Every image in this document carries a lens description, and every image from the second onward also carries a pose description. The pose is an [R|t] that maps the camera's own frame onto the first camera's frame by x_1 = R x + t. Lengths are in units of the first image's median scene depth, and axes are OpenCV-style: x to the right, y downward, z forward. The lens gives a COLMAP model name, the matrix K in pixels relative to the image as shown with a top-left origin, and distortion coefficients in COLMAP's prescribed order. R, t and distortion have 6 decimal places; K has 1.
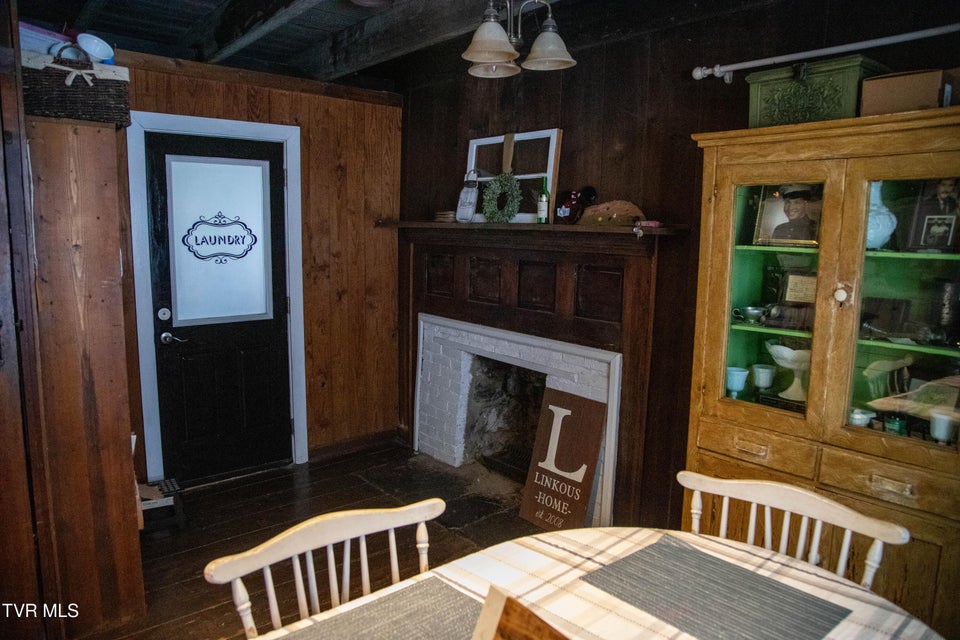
lens RADIAL K [[662.2, 0, 480.0], [0, 662.2, 320.0], [0, 0, 1]] dist [-0.117044, 0.081189]
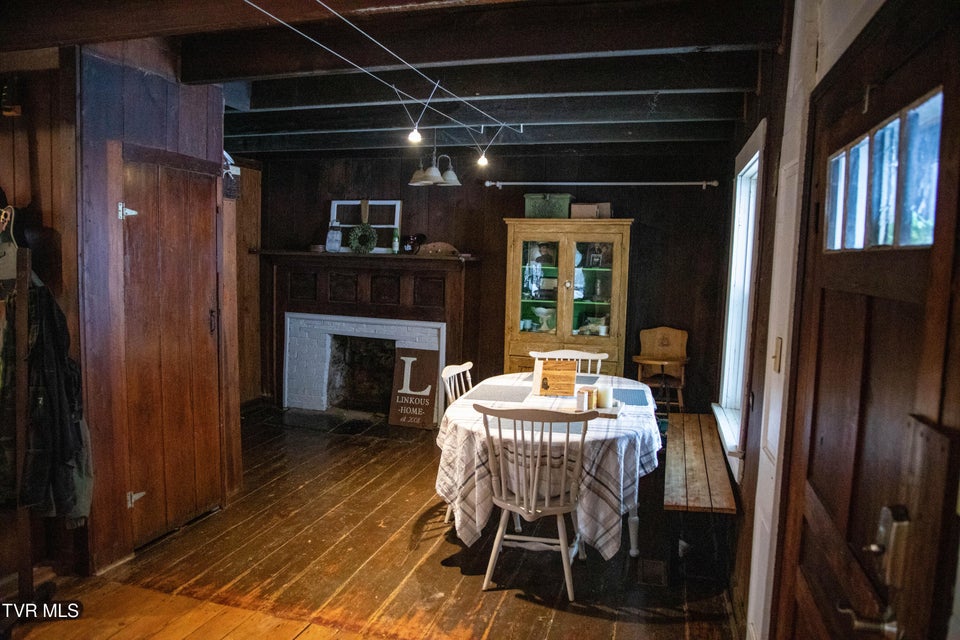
lens RADIAL K [[662.2, 0, 480.0], [0, 662.2, 320.0], [0, 0, 1]] dist [-0.117044, 0.081189]
pose [[0.830085, -0.050223, 0.555371, -0.708048], [0.064576, 0.997893, -0.006278, 0.056761], [-0.553885, 0.041075, 0.831579, -0.592419]]
